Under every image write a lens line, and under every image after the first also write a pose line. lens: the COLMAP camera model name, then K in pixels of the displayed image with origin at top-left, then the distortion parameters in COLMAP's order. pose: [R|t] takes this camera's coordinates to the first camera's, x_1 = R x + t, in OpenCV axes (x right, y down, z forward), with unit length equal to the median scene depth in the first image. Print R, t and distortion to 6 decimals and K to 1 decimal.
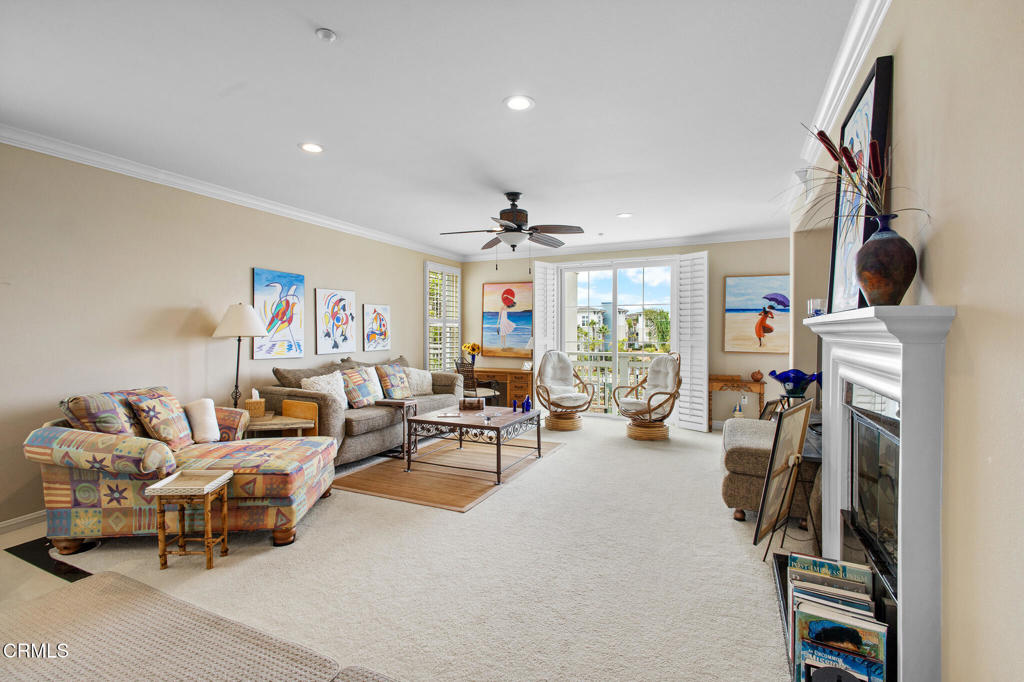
lens RADIAL K [[472.8, 0, 512.5], [0, 472.8, 339.1], [0, 0, 1]] dist [0.007896, -0.000576]
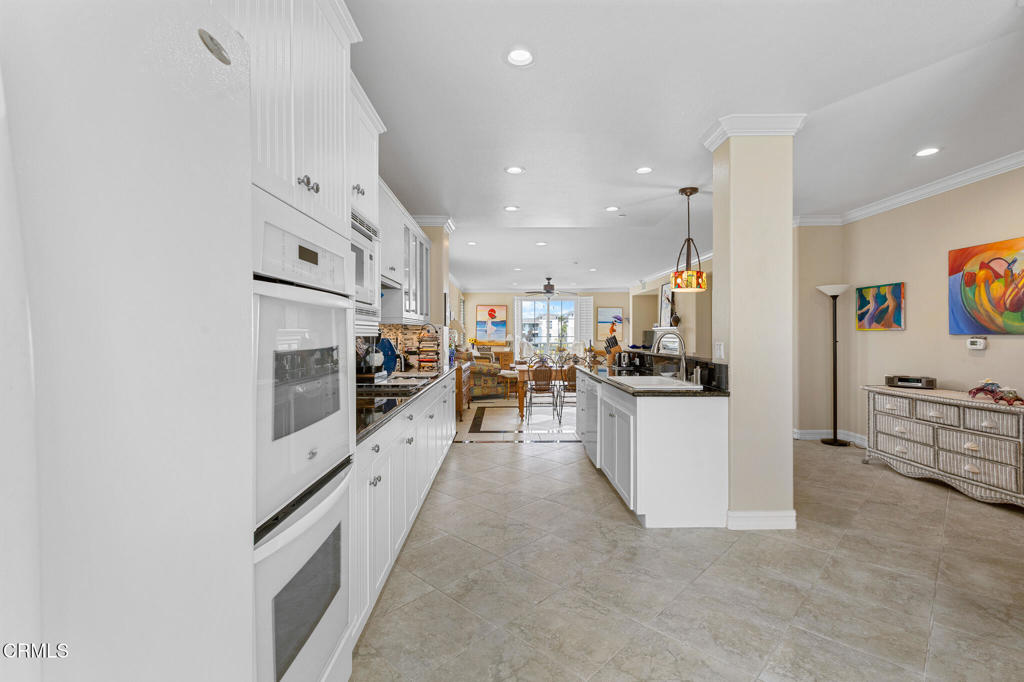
lens RADIAL K [[472.8, 0, 510.4], [0, 472.8, 339.0], [0, 0, 1]] dist [0.007896, -0.000576]
pose [[0.893080, -0.004825, 0.449872, -0.786842], [0.009373, 0.999925, -0.007883, 0.028490], [-0.449801, 0.011256, 0.893058, -0.698057]]
